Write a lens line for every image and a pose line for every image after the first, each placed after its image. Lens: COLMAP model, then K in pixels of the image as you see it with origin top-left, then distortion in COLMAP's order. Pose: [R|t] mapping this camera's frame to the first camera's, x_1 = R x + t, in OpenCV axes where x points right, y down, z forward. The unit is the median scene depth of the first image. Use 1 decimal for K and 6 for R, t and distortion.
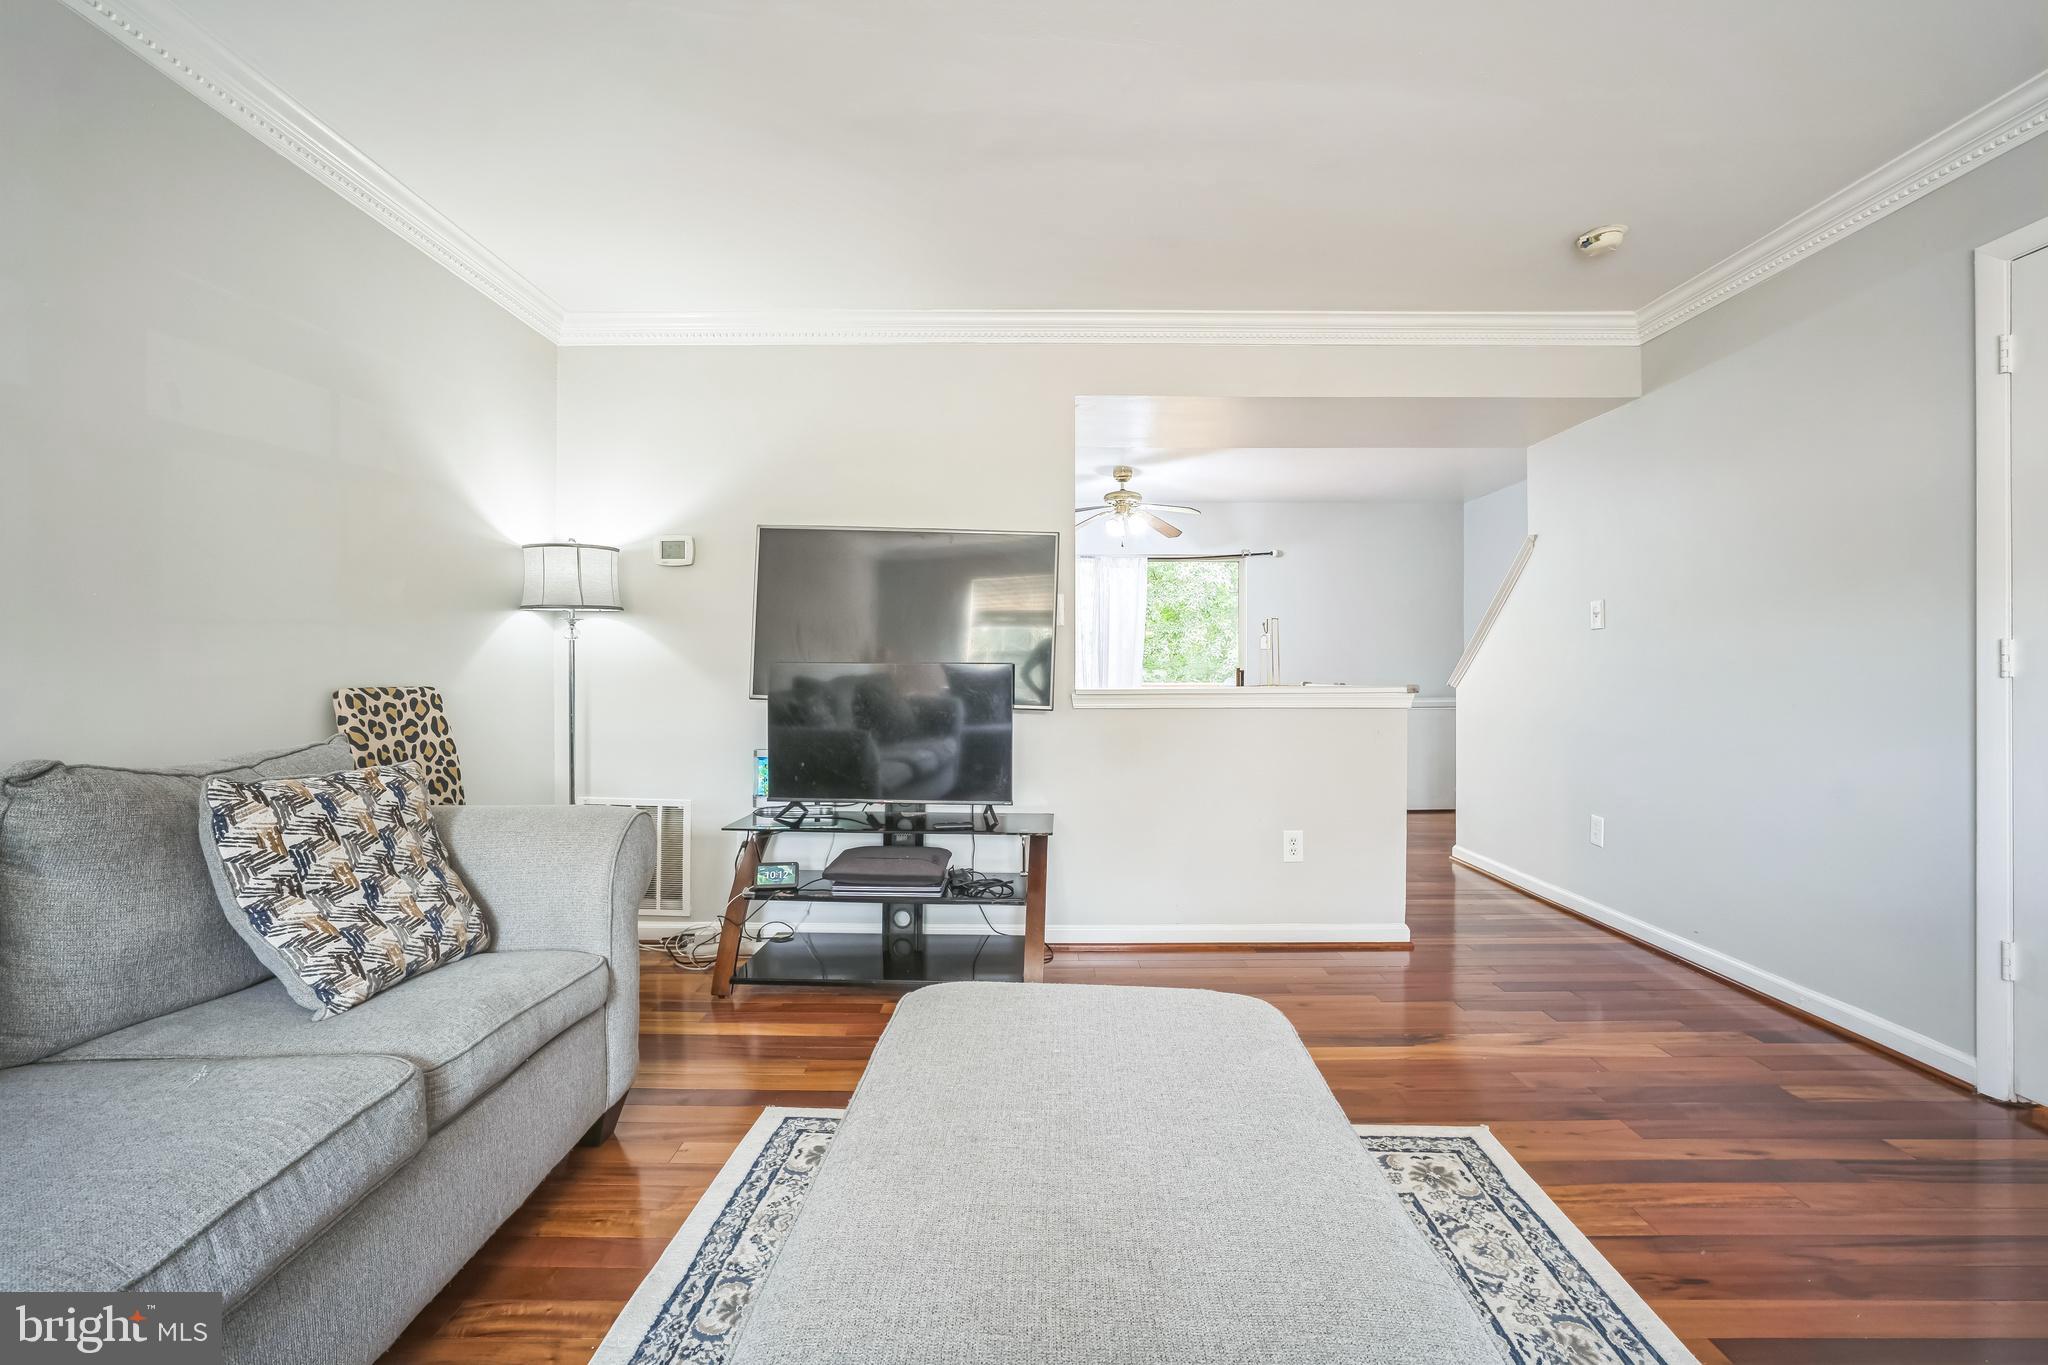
lens RADIAL K [[864.5, 0, 1026.7], [0, 864.5, 674.8], [0, 0, 1]] dist [-0.039894, 0.014911]
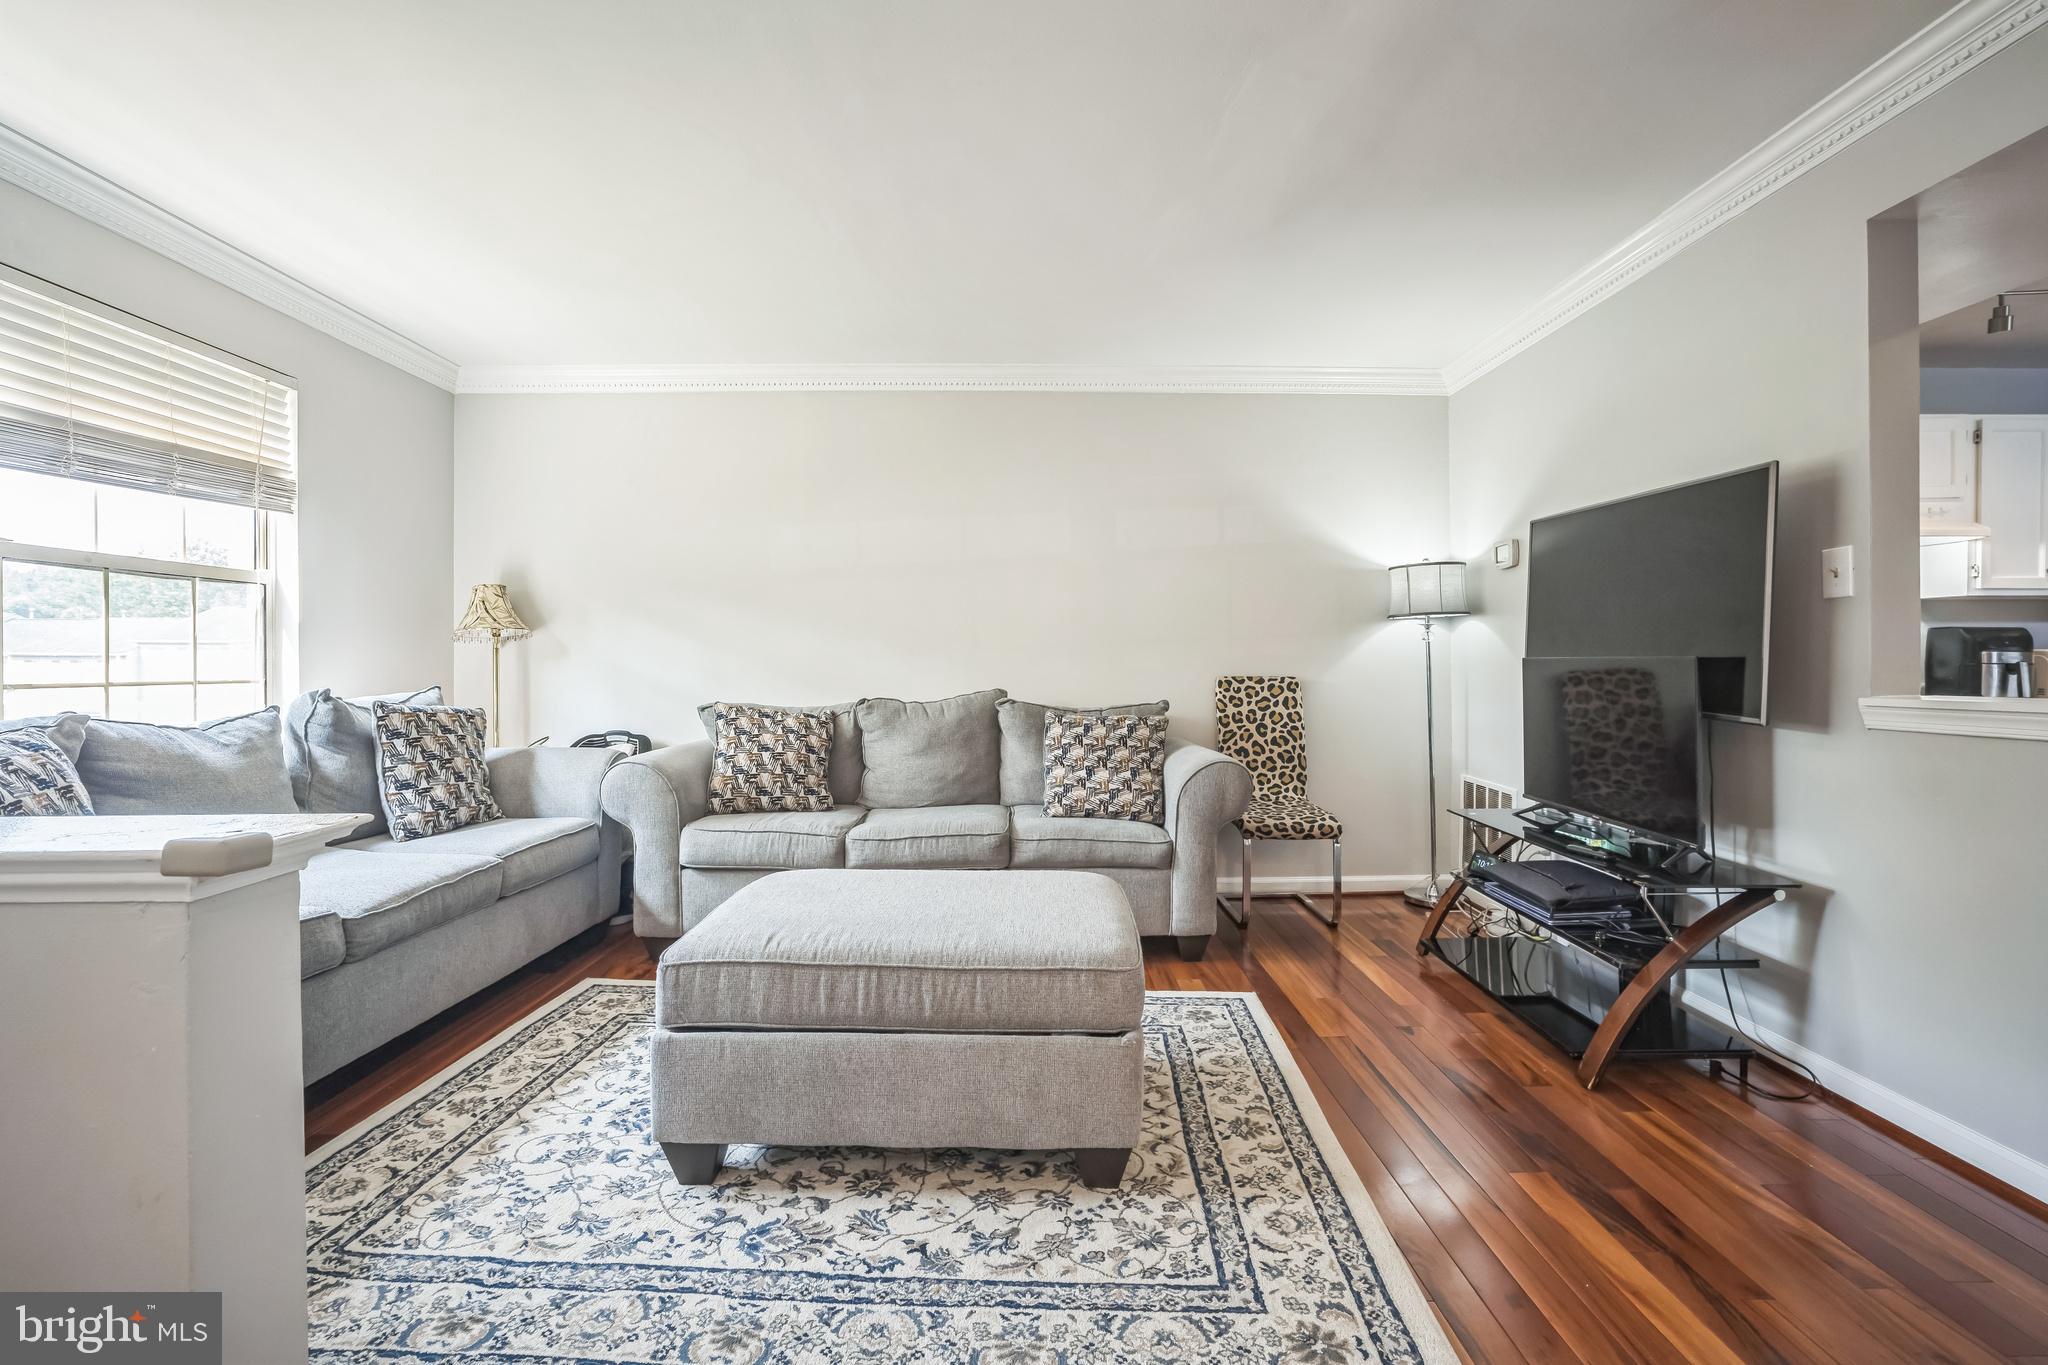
lens RADIAL K [[864.5, 0, 1026.7], [0, 864.5, 674.8], [0, 0, 1]] dist [-0.039894, 0.014911]
pose [[0.012482, 0.011043, -0.999861, 0.883070], [-0.004644, 0.999929, 0.010986, -0.004625], [0.999911, 0.004507, 0.012533, 0.533363]]
